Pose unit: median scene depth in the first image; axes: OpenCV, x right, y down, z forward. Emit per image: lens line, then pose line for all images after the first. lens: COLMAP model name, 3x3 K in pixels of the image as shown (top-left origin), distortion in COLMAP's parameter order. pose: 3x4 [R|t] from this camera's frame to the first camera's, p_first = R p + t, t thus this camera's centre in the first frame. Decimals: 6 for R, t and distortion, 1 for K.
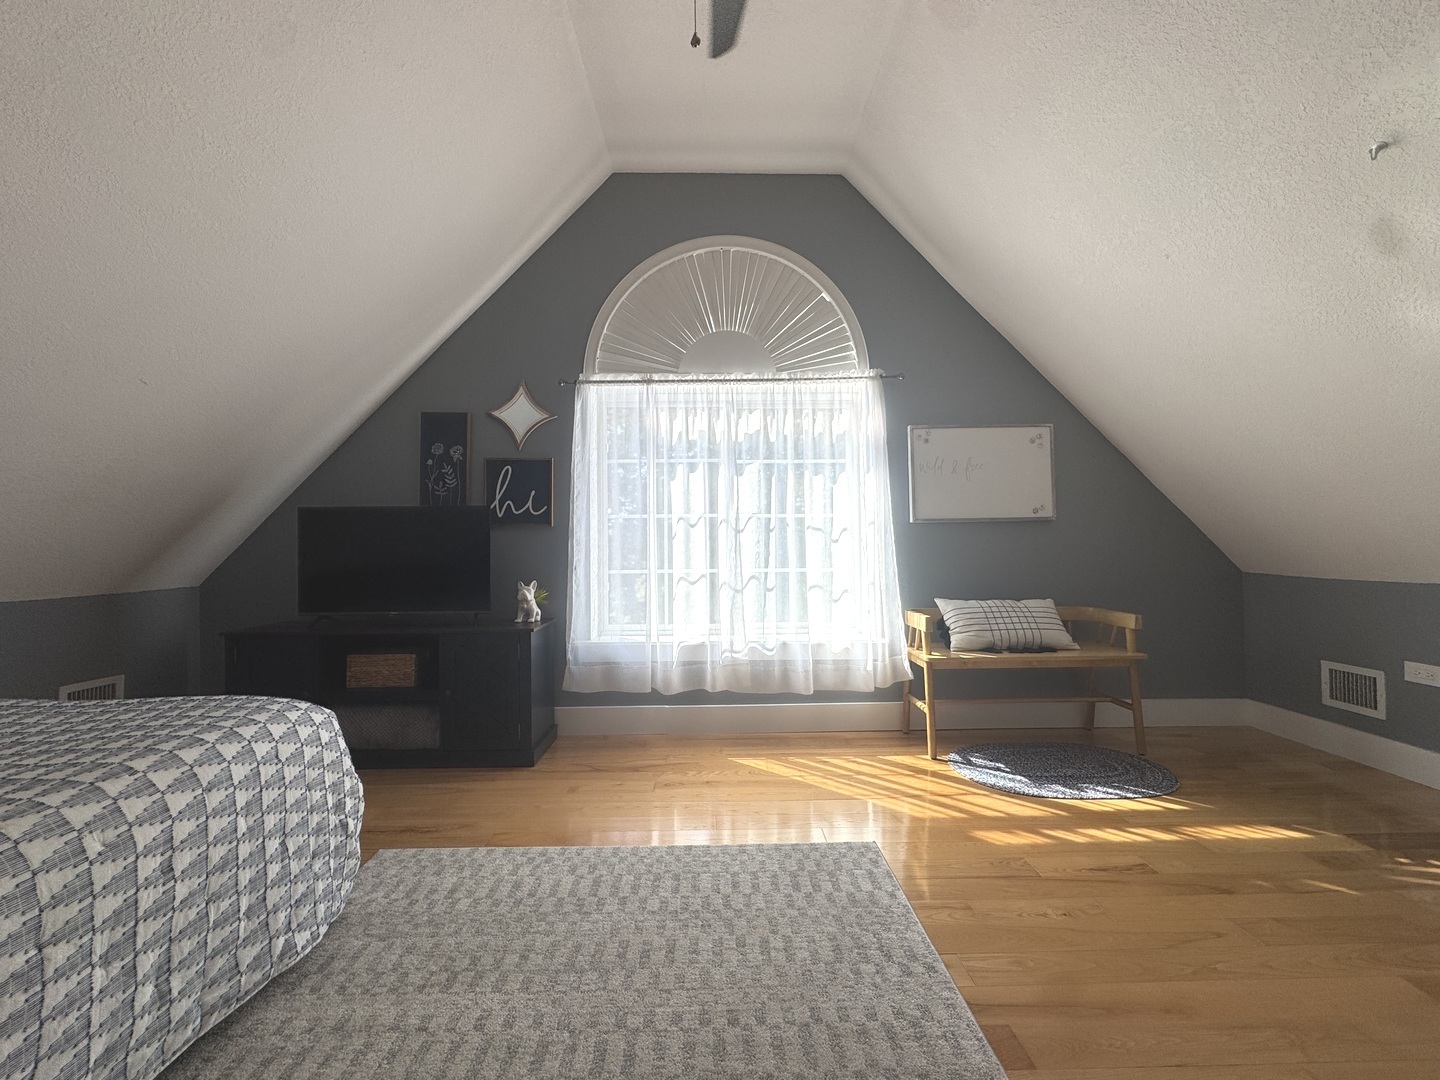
lens RADIAL K [[577.7, 0, 725.8], [0, 577.7, 540.8], [0, 0, 1]] dist [0.000803, 0.000613]
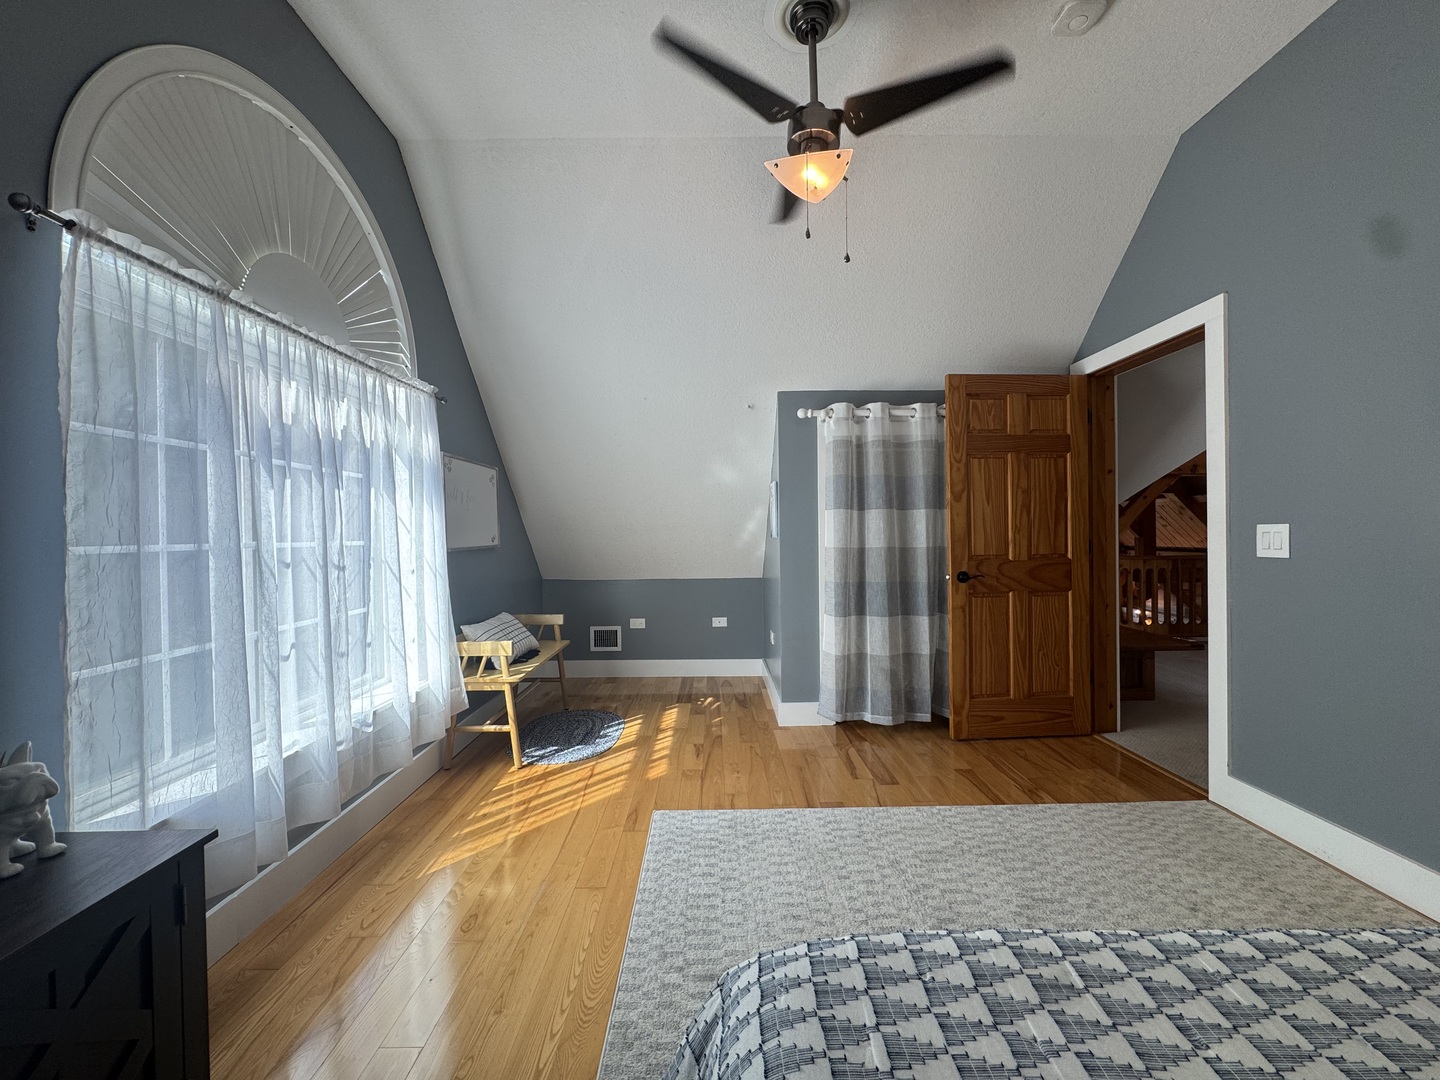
lens RADIAL K [[577.7, 0, 719.4], [0, 577.7, 539.1], [0, 0, 1]] dist [0.000803, 0.000613]
pose [[0.007801, -0.000357, 0.999970, -0.718618], [0.001266, 0.999999, 0.000347, -0.058831], [-0.999969, 0.001264, 0.007802, 0.590843]]
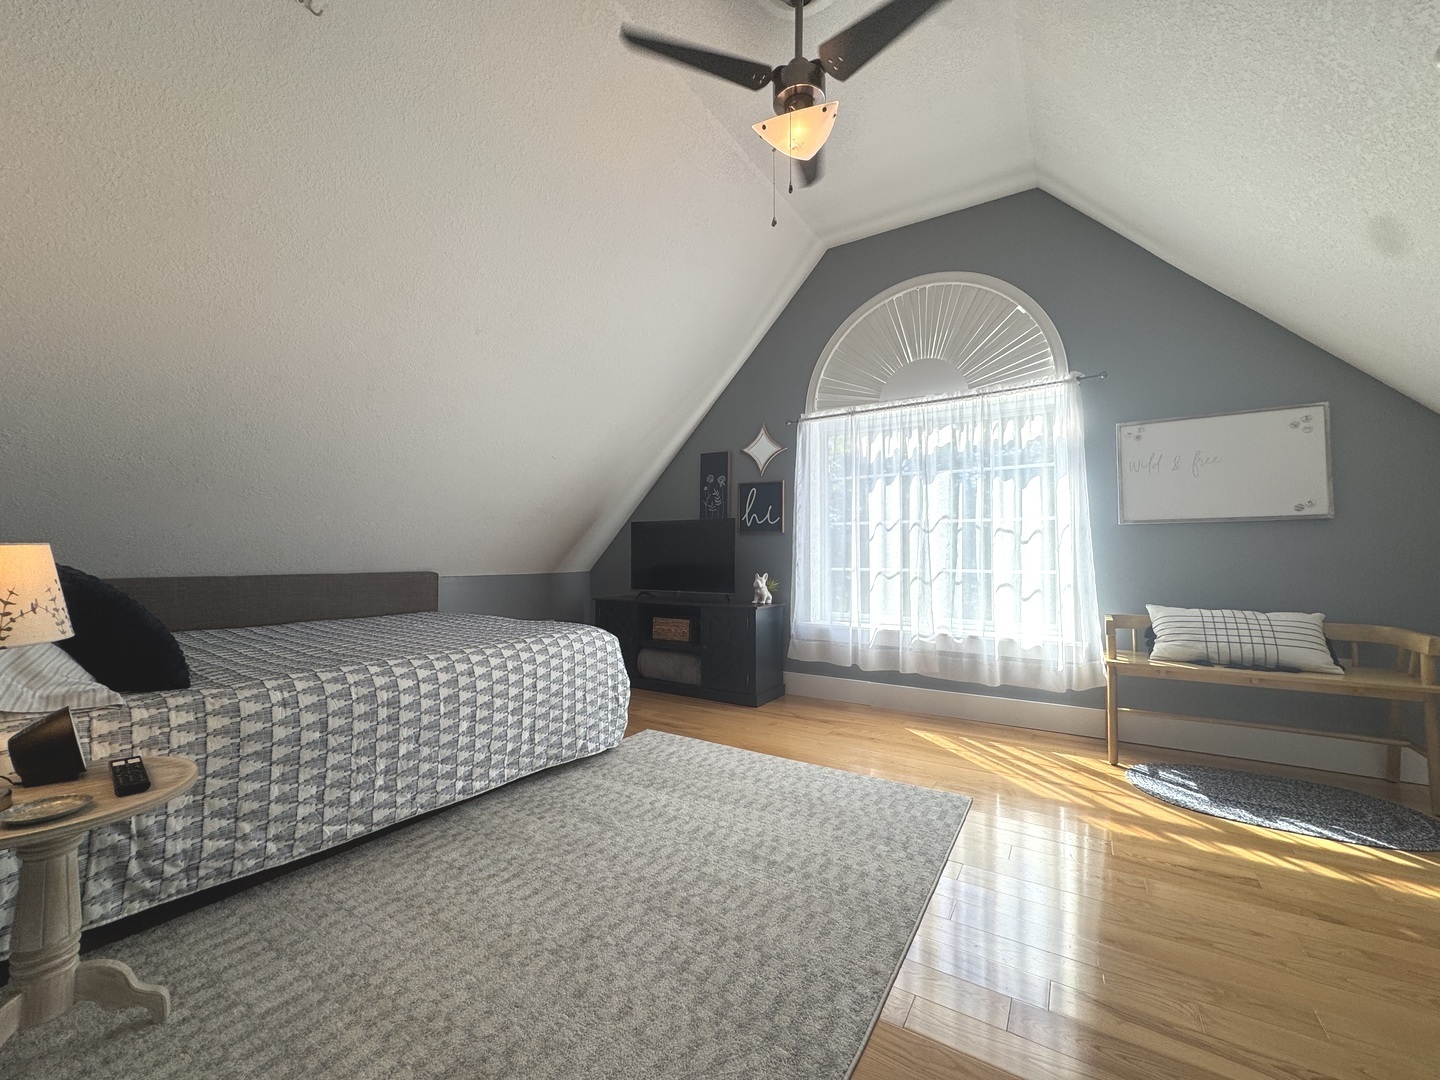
lens RADIAL K [[577.7, 0, 725.2], [0, 577.7, 542.0], [0, 0, 1]] dist [0.000803, 0.000613]
pose [[0.839086, -0.002077, -0.543995, 0.328697], [-0.002657, 0.999965, -0.007916, 0.007889], [0.543992, 0.008087, 0.839051, -0.181974]]
